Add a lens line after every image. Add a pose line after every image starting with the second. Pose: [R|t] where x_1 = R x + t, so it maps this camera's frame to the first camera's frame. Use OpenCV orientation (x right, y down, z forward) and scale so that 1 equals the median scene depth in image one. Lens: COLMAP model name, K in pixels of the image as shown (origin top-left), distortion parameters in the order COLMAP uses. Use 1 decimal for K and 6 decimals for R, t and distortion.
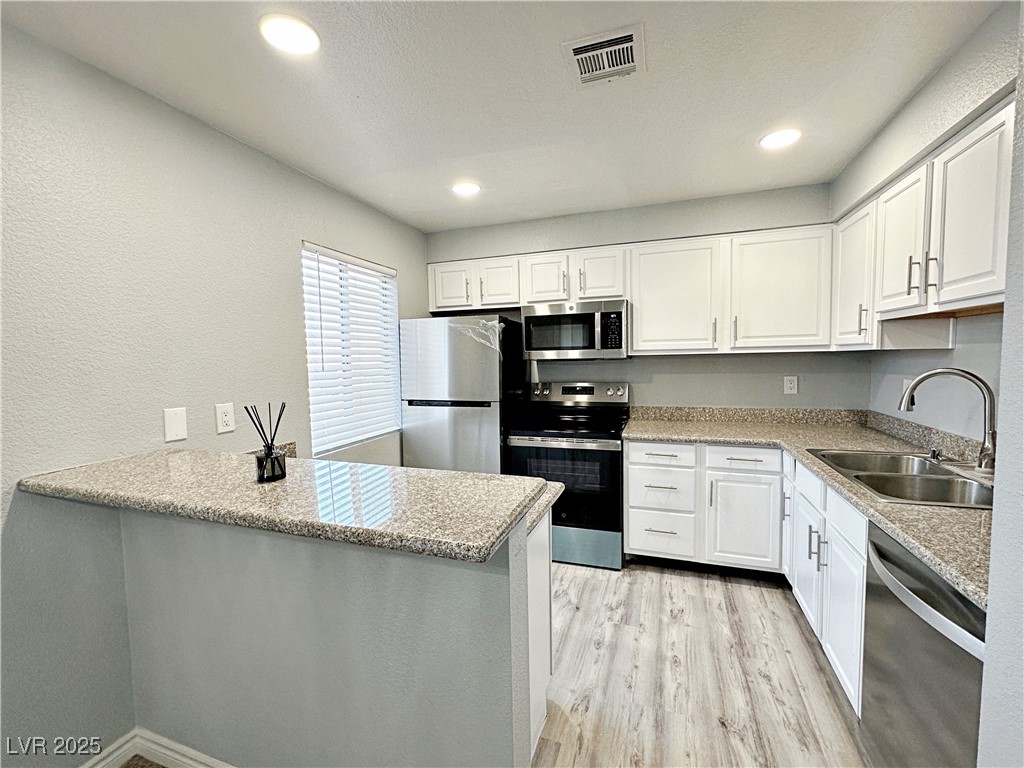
lens RADIAL K [[428.5, 0, 512.1], [0, 428.5, 384.7], [0, 0, 1]] dist [-0.000338, 0.000210]
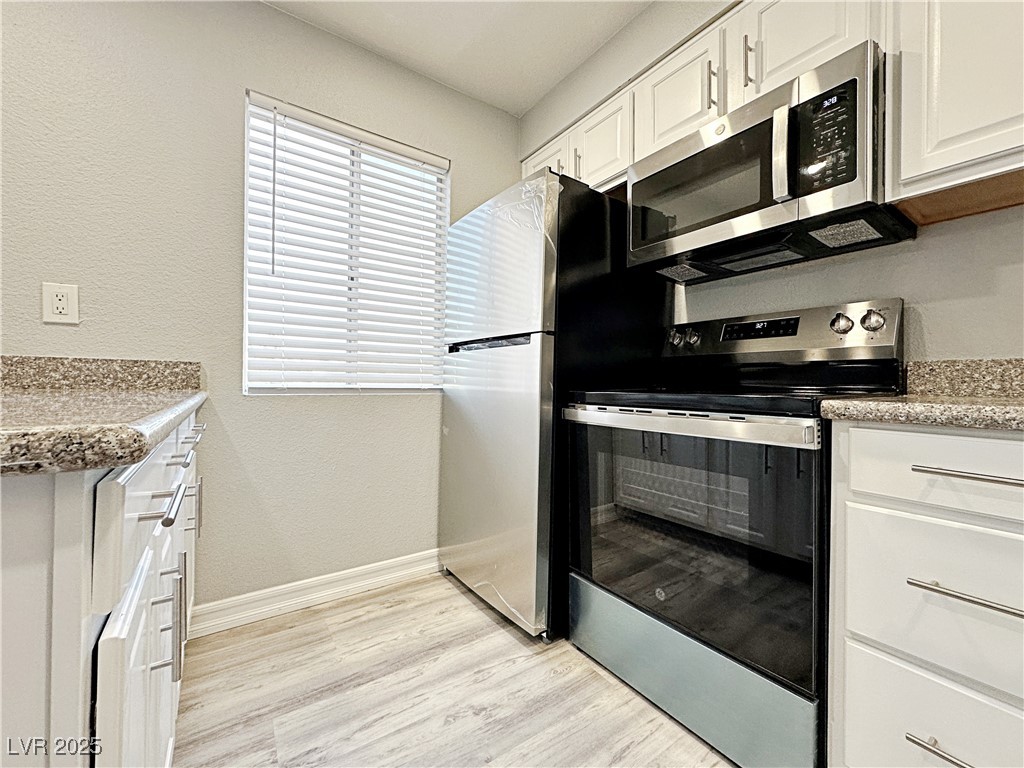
lens RADIAL K [[419.0, 0, 511.8], [0, 419.0, 384.6], [0, 0, 1]] dist [-0.001903, 0.000259]
pose [[0.812065, 0.030412, -0.582775, 0.244276], [-0.066336, 0.996979, -0.040407, 0.129279], [0.579785, 0.071472, 0.811629, 0.586587]]
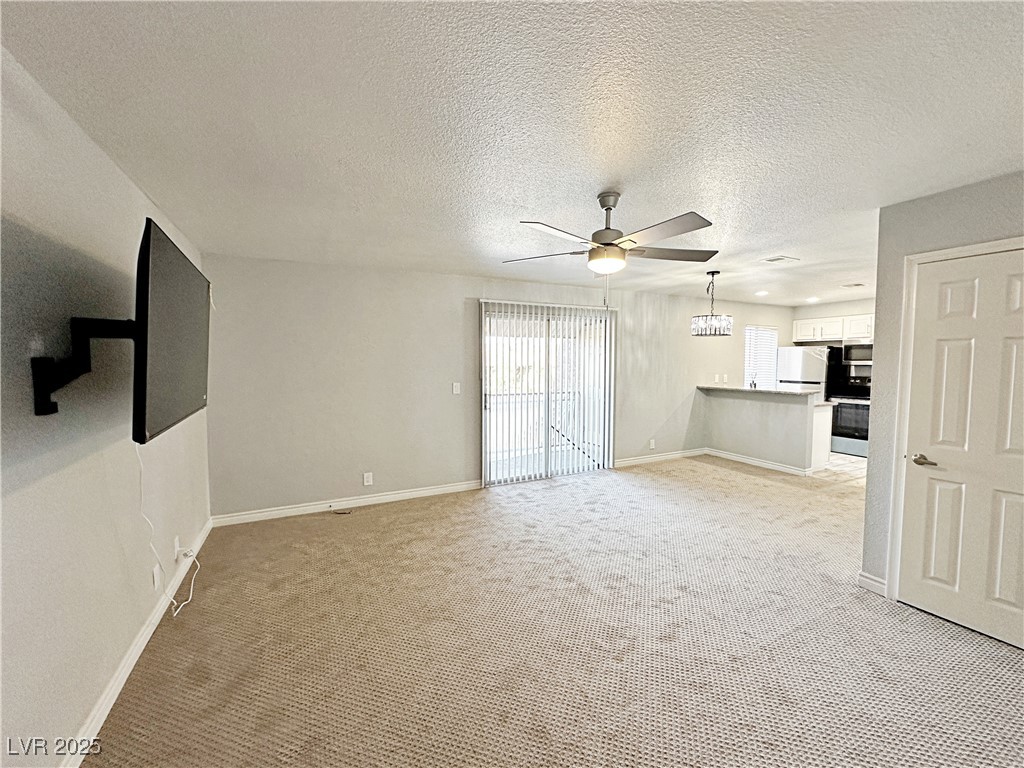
lens RADIAL K [[419.0, 0, 511.8], [0, 419.0, 384.6], [0, 0, 1]] dist [-0.001903, 0.000259]
pose [[0.720630, 0.059258, -0.690783, 0.334661], [-0.059141, 0.997963, 0.023913, 0.103476], [0.690793, 0.023622, 0.722667, -1.943512]]
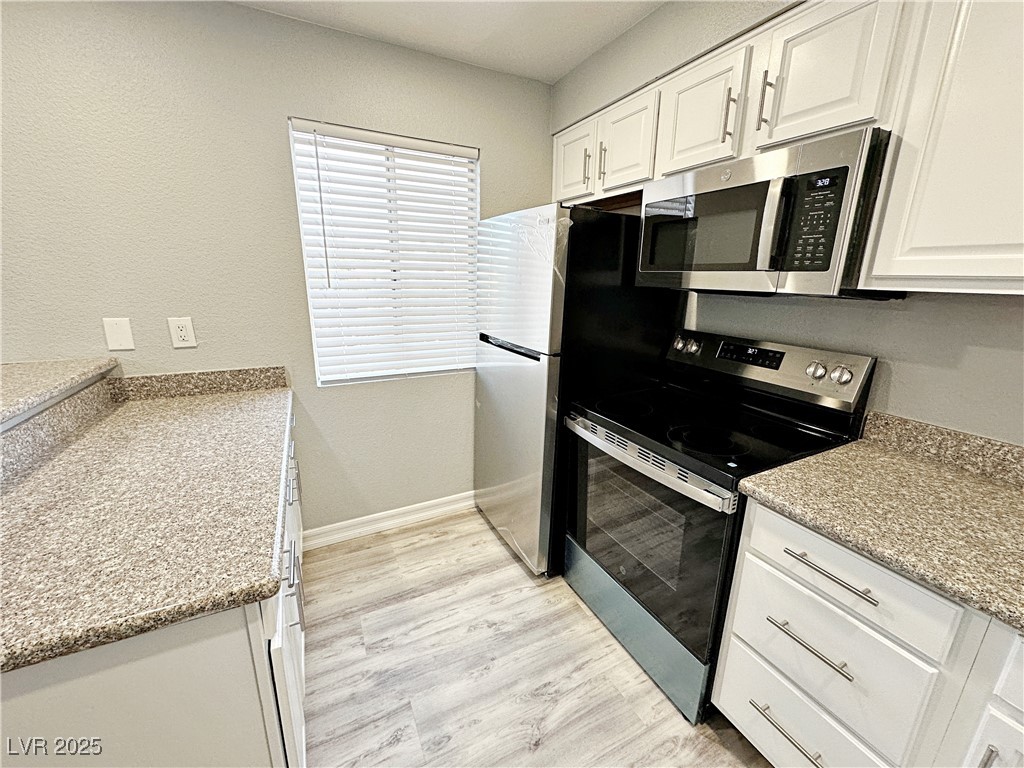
lens RADIAL K [[410.0, 0, 511.8], [0, 410.0, 385.0], [0, 0, 1]] dist [-0.001090, 0.000134]
pose [[0.725294, 0.209227, -0.655876, 0.330811], [-0.076483, 0.971290, 0.225268, -0.048054], [0.684178, -0.113222, 0.720473, 0.554326]]
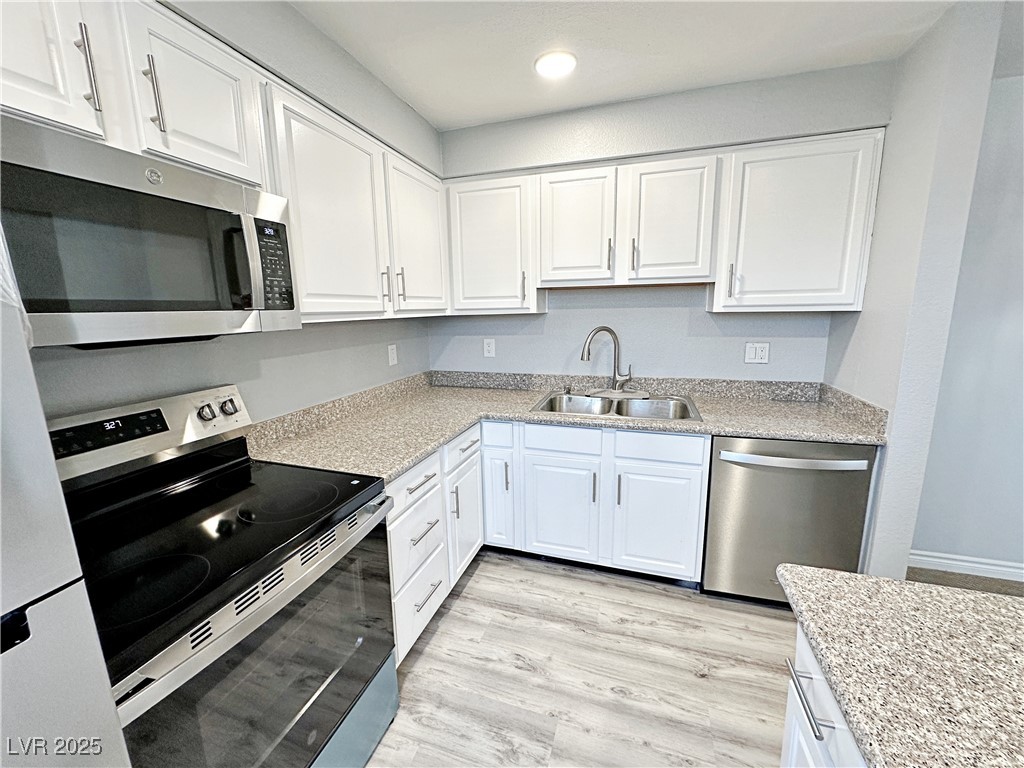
lens RADIAL K [[410.0, 0, 511.8], [0, 410.0, 385.0], [0, 0, 1]] dist [-0.001090, 0.000134]
pose [[-0.027523, -0.164604, 0.985976, -0.208152], [0.085460, 0.982351, 0.166385, -0.060953], [-0.995961, 0.088841, -0.012970, 0.823148]]
